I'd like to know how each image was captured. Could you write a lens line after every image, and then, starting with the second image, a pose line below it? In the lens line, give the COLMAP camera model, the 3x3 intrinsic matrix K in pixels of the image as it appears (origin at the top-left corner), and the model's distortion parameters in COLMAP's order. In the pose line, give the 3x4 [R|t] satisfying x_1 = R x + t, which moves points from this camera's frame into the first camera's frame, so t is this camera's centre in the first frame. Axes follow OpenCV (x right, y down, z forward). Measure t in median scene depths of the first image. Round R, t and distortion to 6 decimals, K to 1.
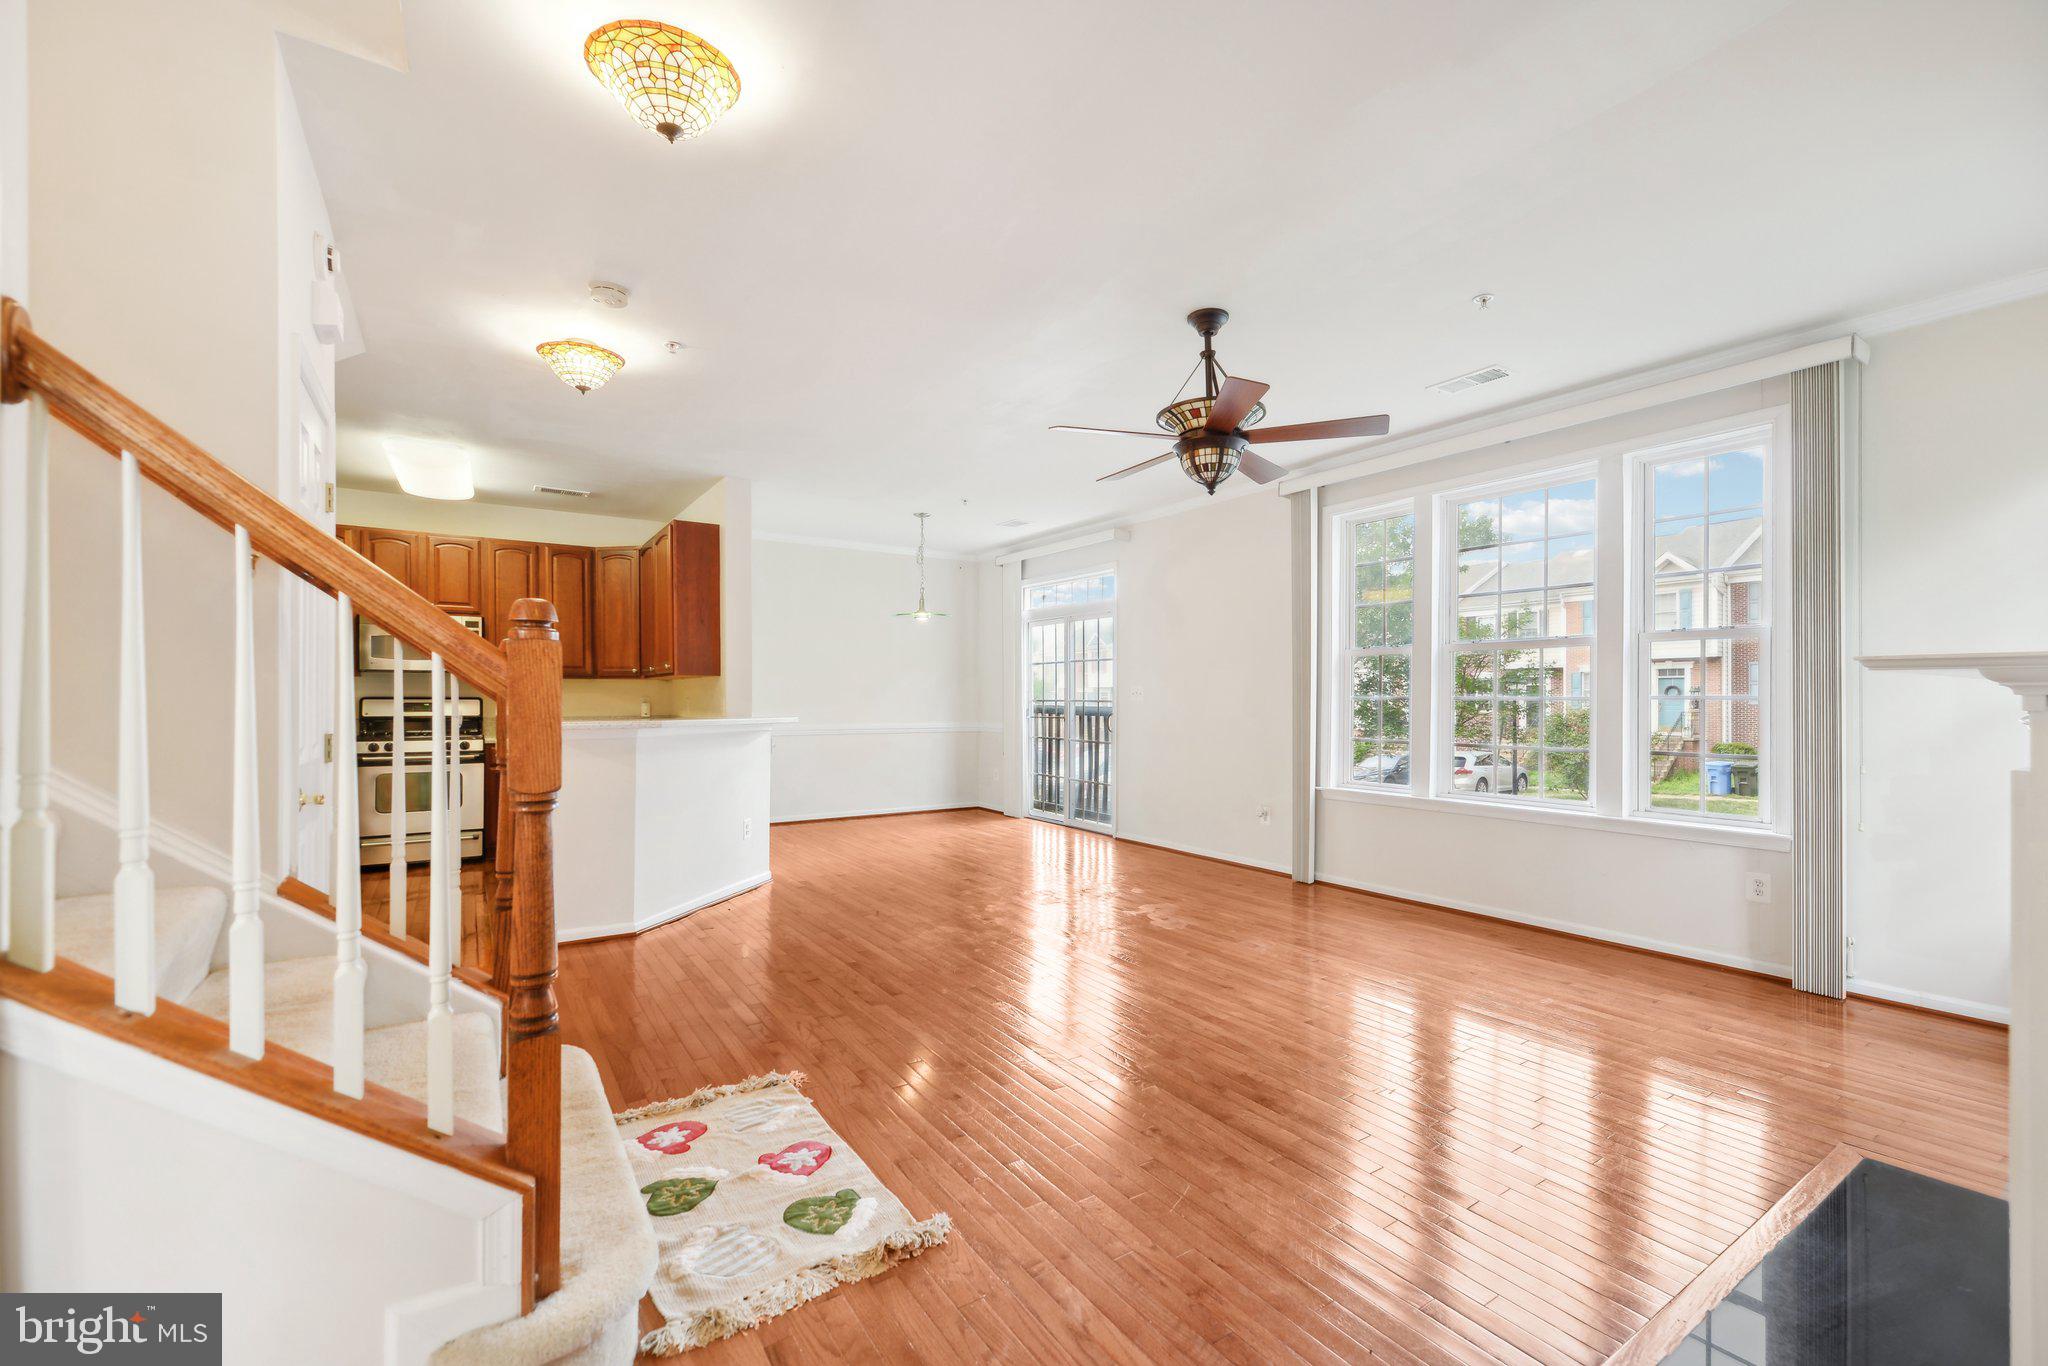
lens RADIAL K [[847.2, 0, 1037.0], [0, 847.2, 682.2], [0, 0, 1]] dist [-0.001461, -0.000319]
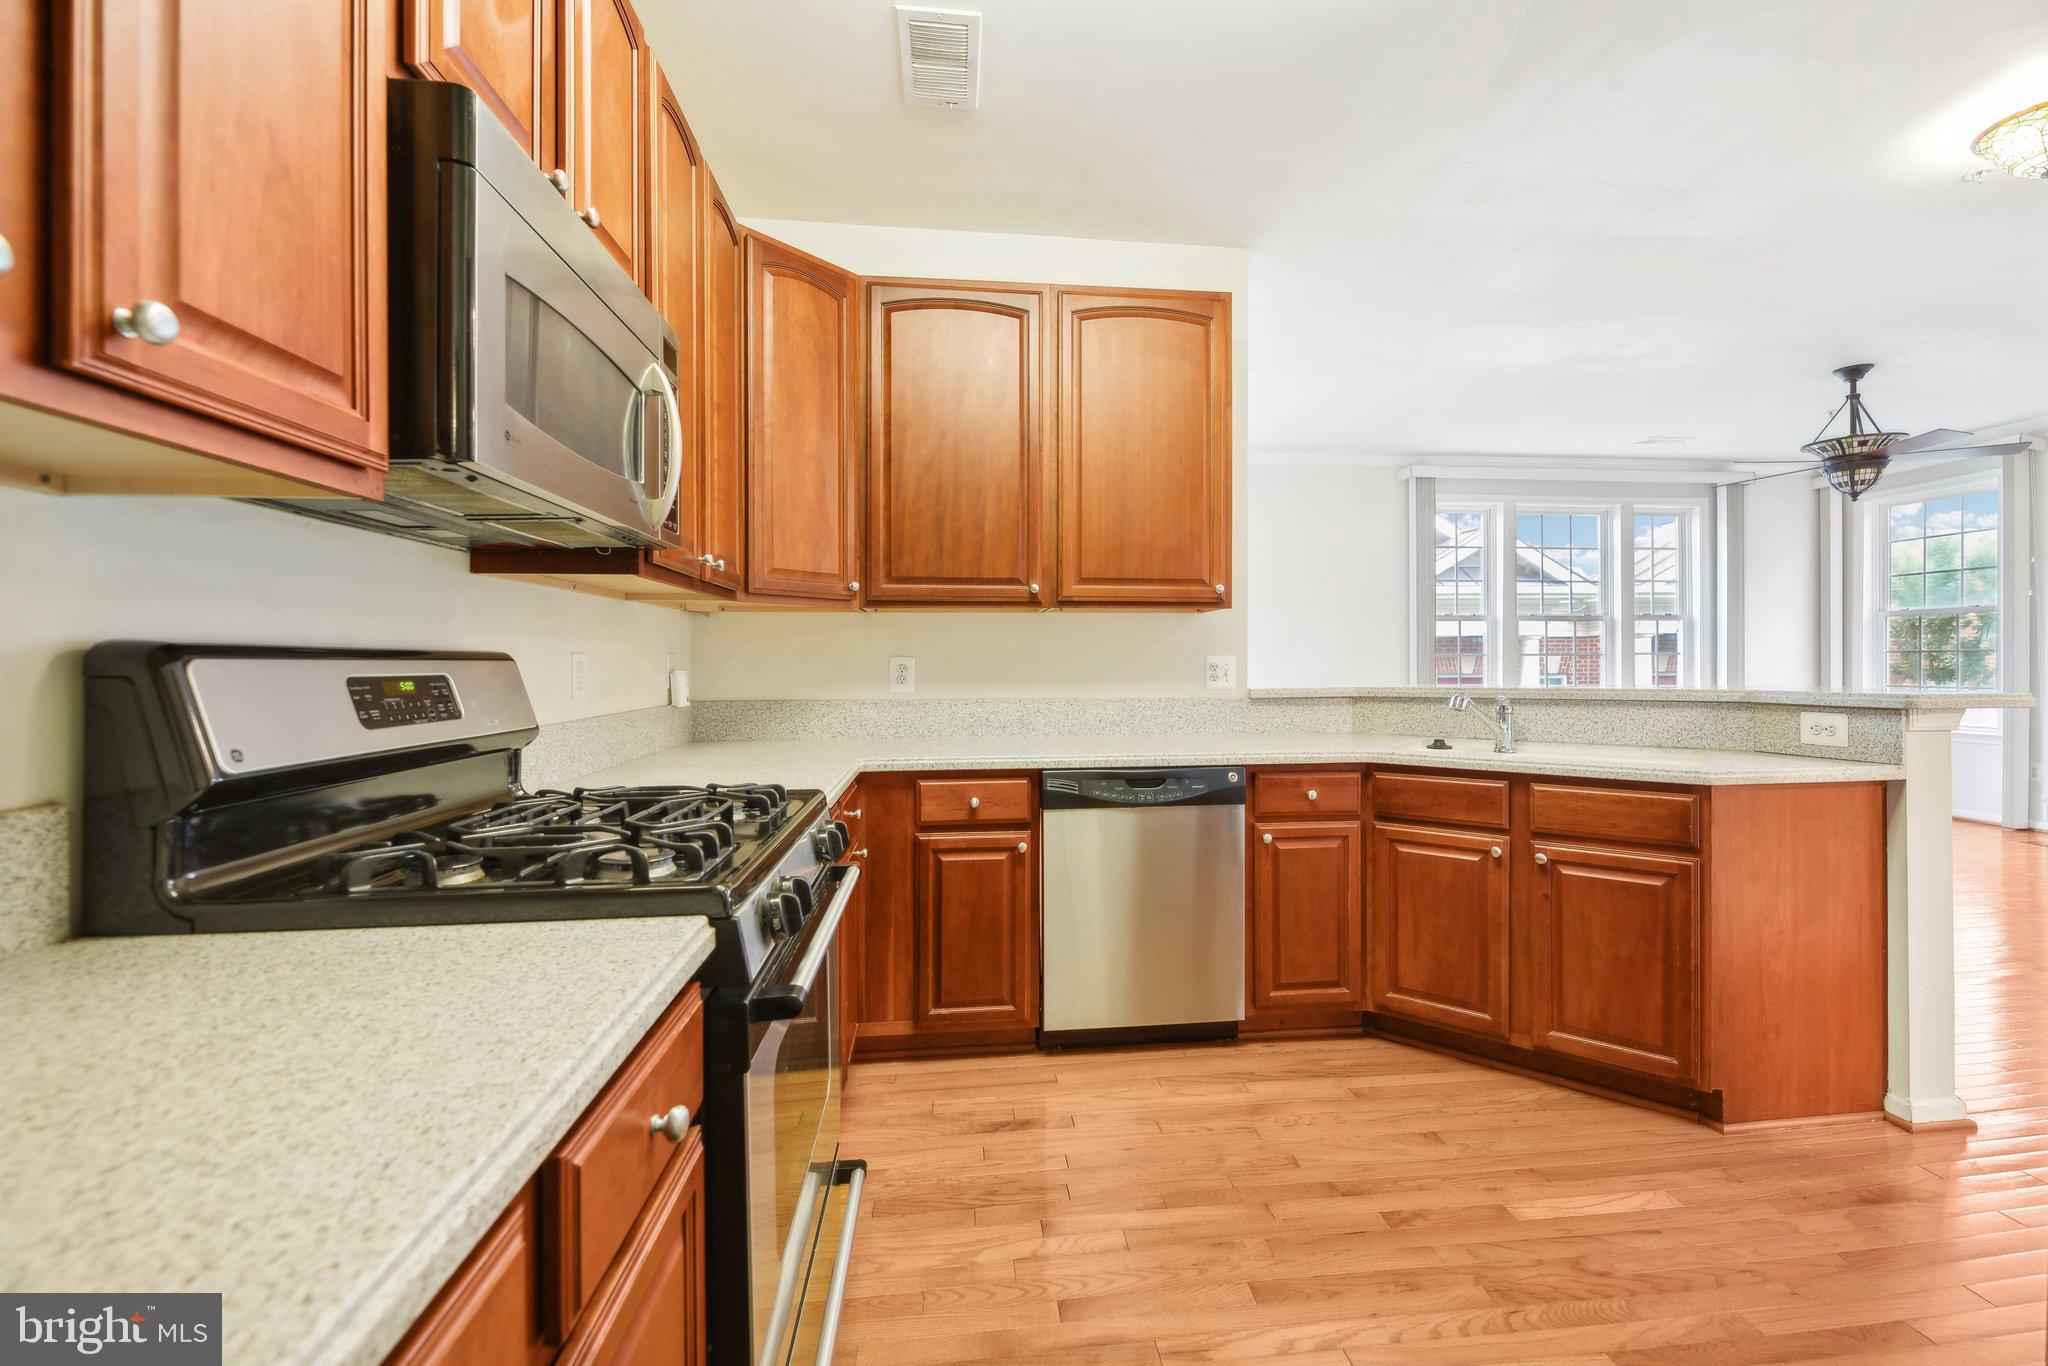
lens RADIAL K [[865.6, 0, 1020.7], [0, 865.6, 668.4], [0, 0, 1]] dist [0.000259, -0.000780]
pose [[0.457845, -0.014543, 0.888913, -1.636304], [-0.010183, 0.999715, 0.021601, 0.026037], [-0.888974, -0.018942, 0.457566, 1.551607]]
